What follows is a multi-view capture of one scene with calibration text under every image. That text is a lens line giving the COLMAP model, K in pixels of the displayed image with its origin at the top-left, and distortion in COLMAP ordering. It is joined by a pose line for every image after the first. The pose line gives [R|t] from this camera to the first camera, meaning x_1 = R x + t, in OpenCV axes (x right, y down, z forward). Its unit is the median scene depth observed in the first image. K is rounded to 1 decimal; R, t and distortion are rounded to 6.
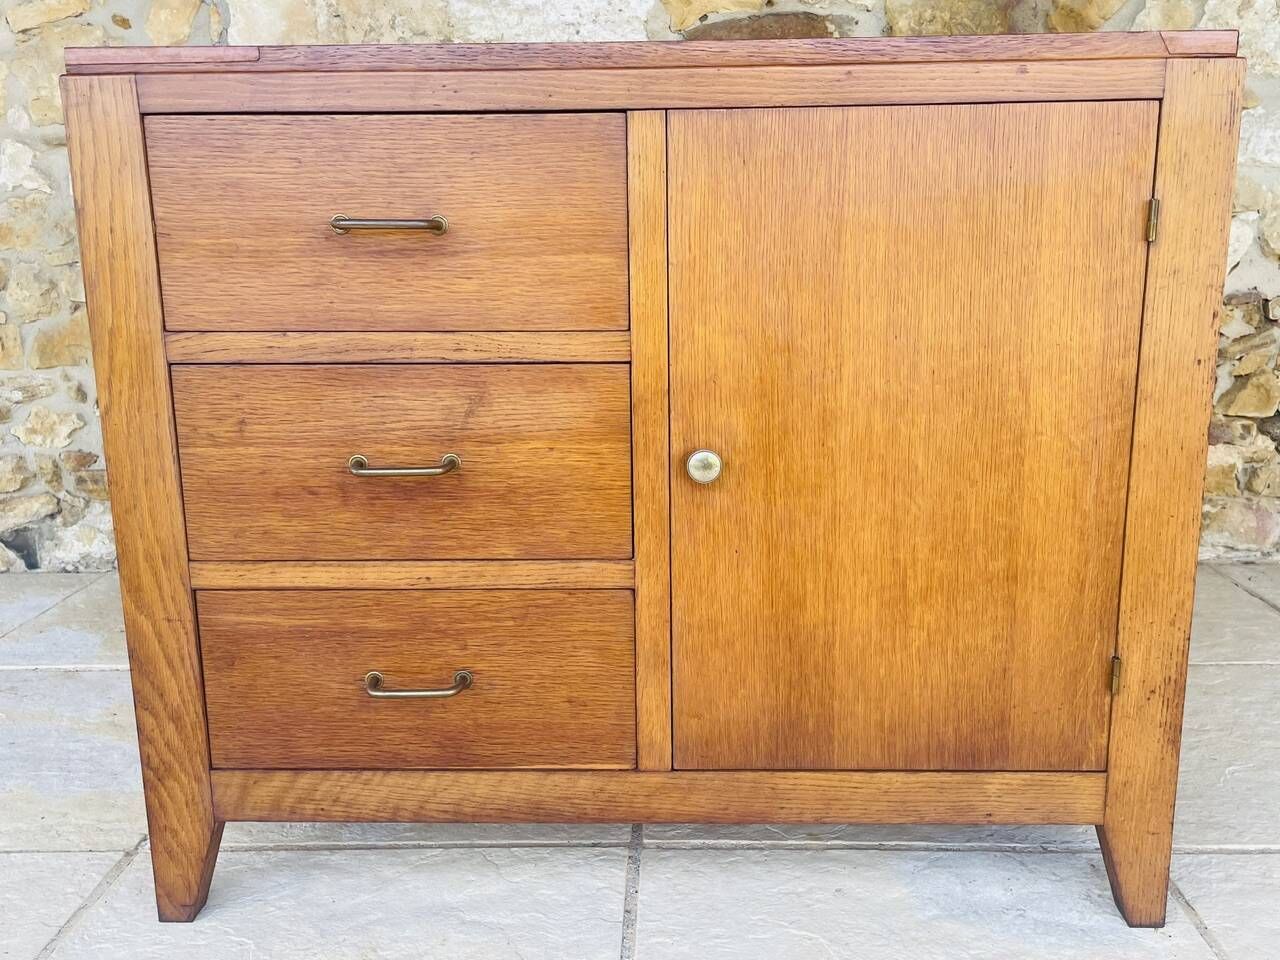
lens RADIAL K [[1181.6, 0, 649.5], [0, 1181.6, 487.5], [0, 0, 1]] dist [0.032816, 0.000000]
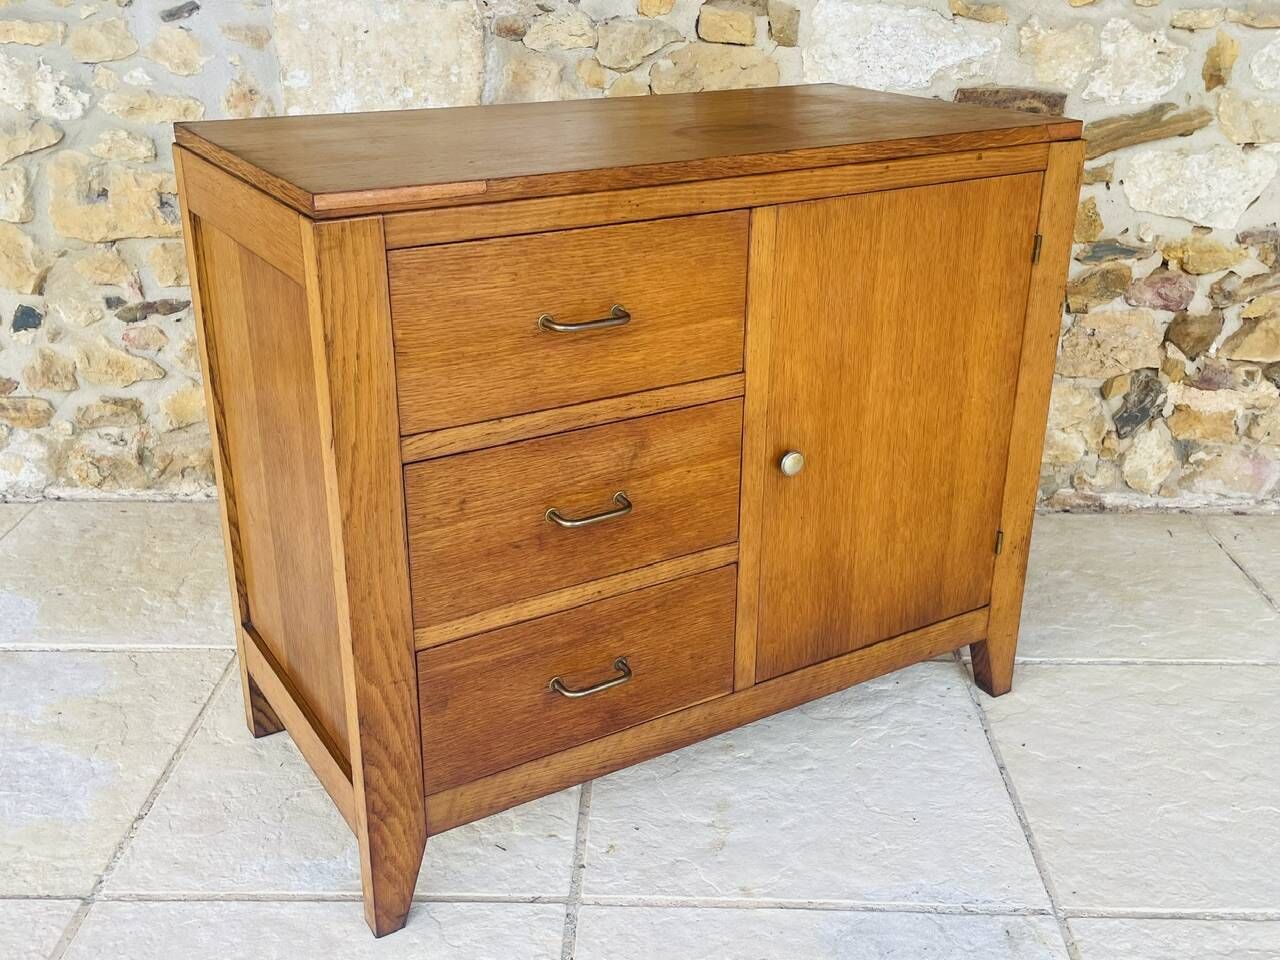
lens RADIAL K [[1331.2, 0, 645.3], [0, 1331.2, 478.3], [0, 0, 1]] dist [0.038950, 0.000000]
pose [[0.999896, 0.013453, 0.005236, 0.047324], [-0.014190, 0.982589, 0.185248, -0.333501], [-0.002652, -0.185303, 0.982678, -0.099946]]
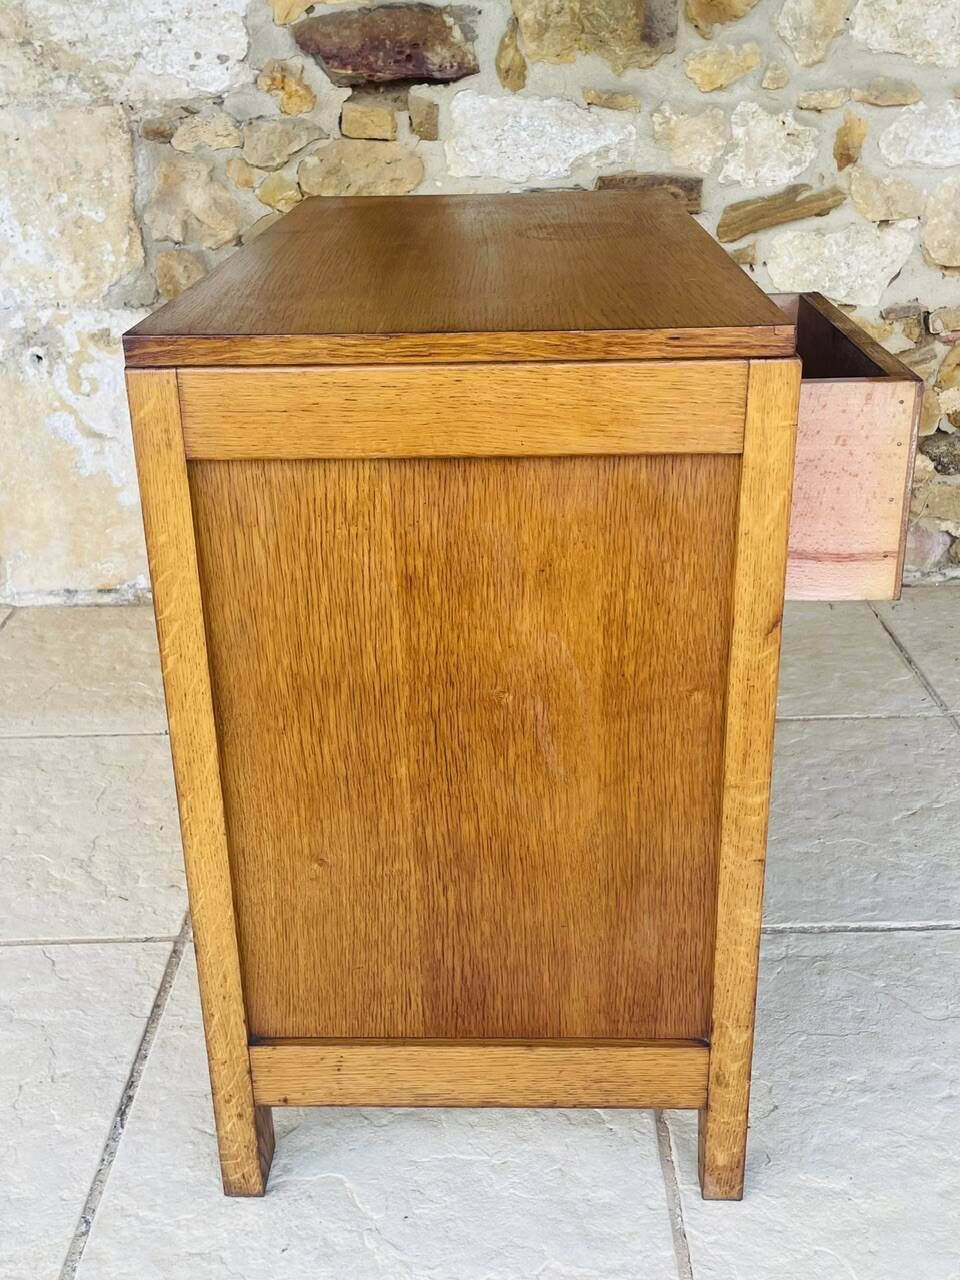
lens RADIAL K [[1396.9, 0, 468.9], [0, 1396.9, 640.7], [0, 0, 1]] dist [0.032907, 0.000000]
pose [[0.999784, -0.020750, -0.000920, 0.314880], [0.020519, 0.979875, 0.198555, -0.272766], [-0.003218, -0.198531, 0.980089, -0.282553]]
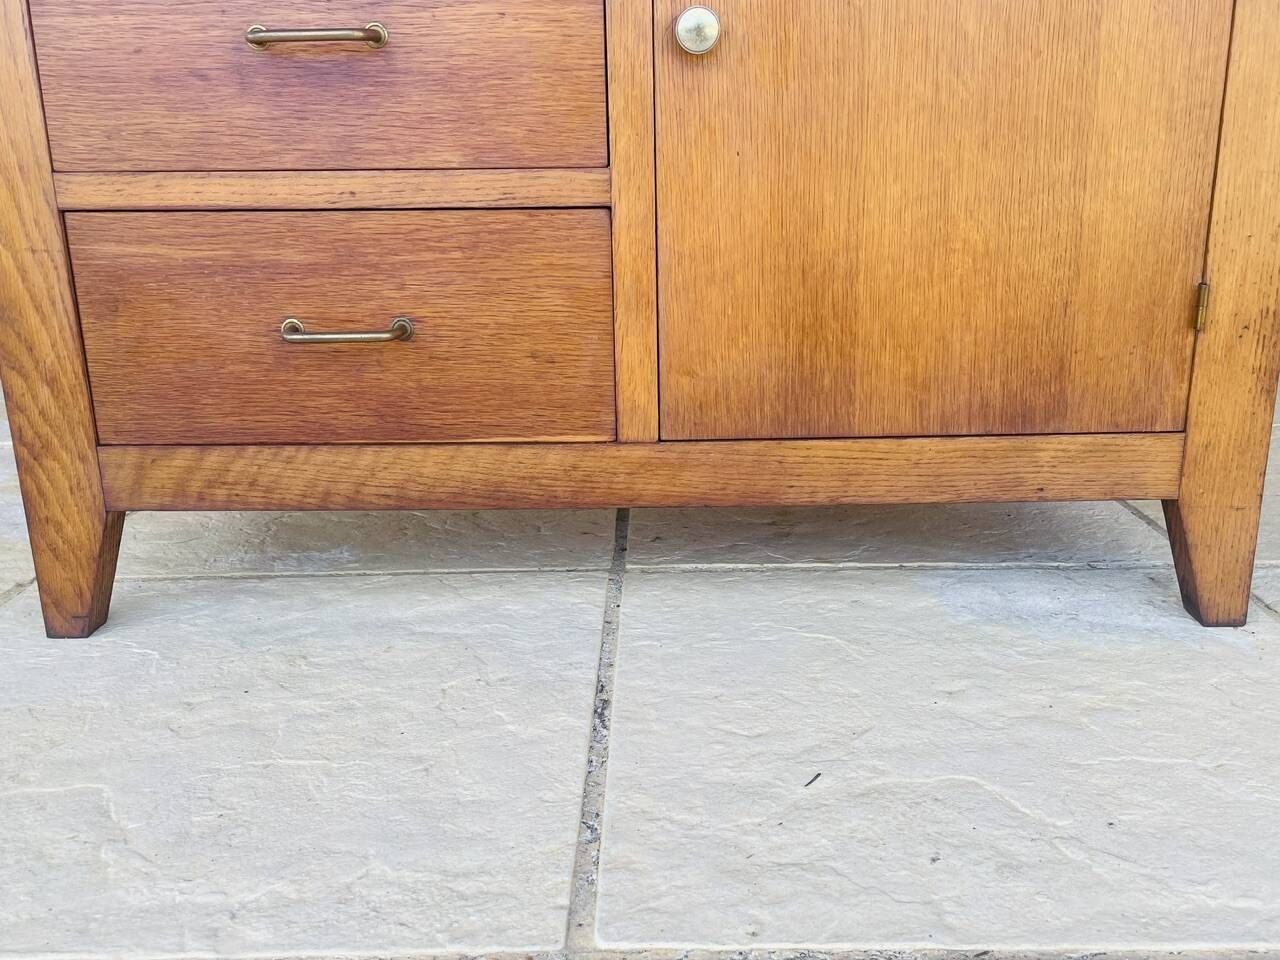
lens RADIAL K [[1181.7, 0, 645.7], [0, 1181.7, 492.4], [0, 0, 1]] dist [0.037520, 0.000000]
pose [[0.999912, -0.008874, 0.009865, 0.001376], [0.008206, 0.997797, 0.065833, 0.226034], [-0.010428, -0.065747, 0.997782, 0.178594]]
